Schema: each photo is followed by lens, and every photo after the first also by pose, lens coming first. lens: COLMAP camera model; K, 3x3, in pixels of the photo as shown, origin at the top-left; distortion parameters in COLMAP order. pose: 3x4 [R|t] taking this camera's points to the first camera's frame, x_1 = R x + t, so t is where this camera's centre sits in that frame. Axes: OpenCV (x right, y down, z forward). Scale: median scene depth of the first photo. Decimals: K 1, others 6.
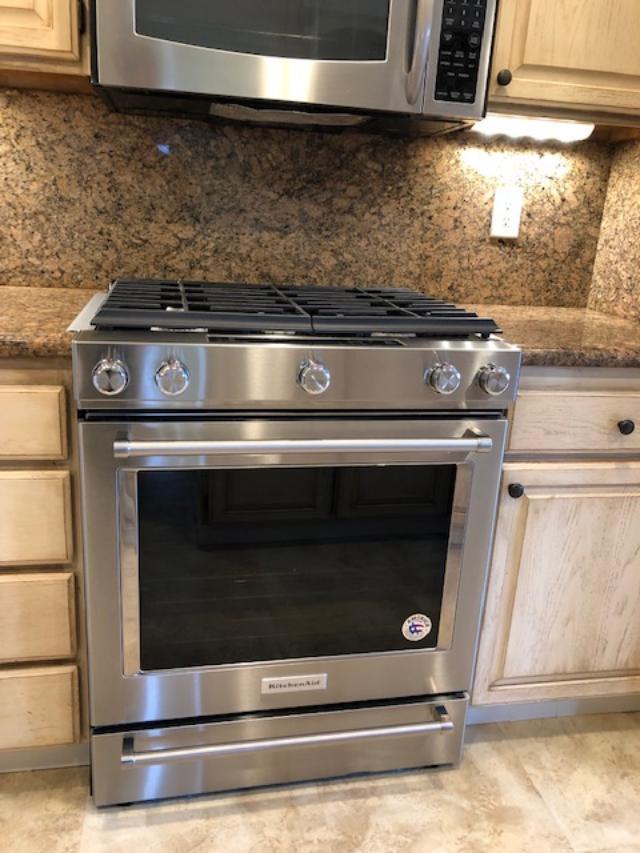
lens RADIAL K [[686.4, 0, 350.3], [0, 686.4, 424.2], [0, 0, 1]] dist [0.007297, -0.005747]
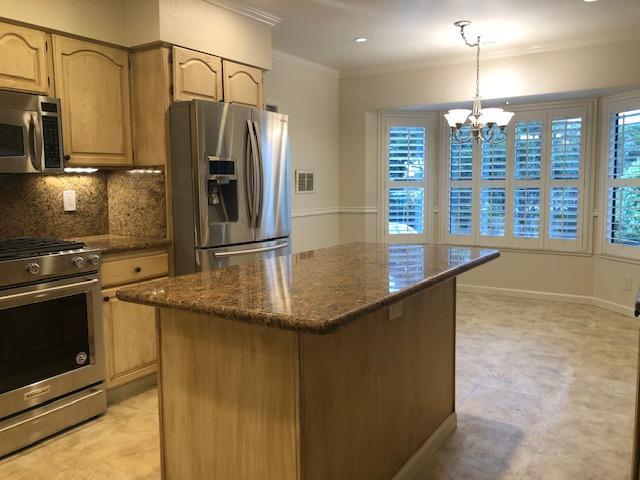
lens RADIAL K [[515.0, 0, 316.6], [0, 515.0, 229.1], [0, 0, 1]] dist [0.007297, -0.005747]
pose [[0.704488, -0.133205, 0.697103, -0.448603], [0.253984, 0.964497, -0.072375, 0.145215], [-0.662713, 0.228040, 0.713308, -0.871541]]
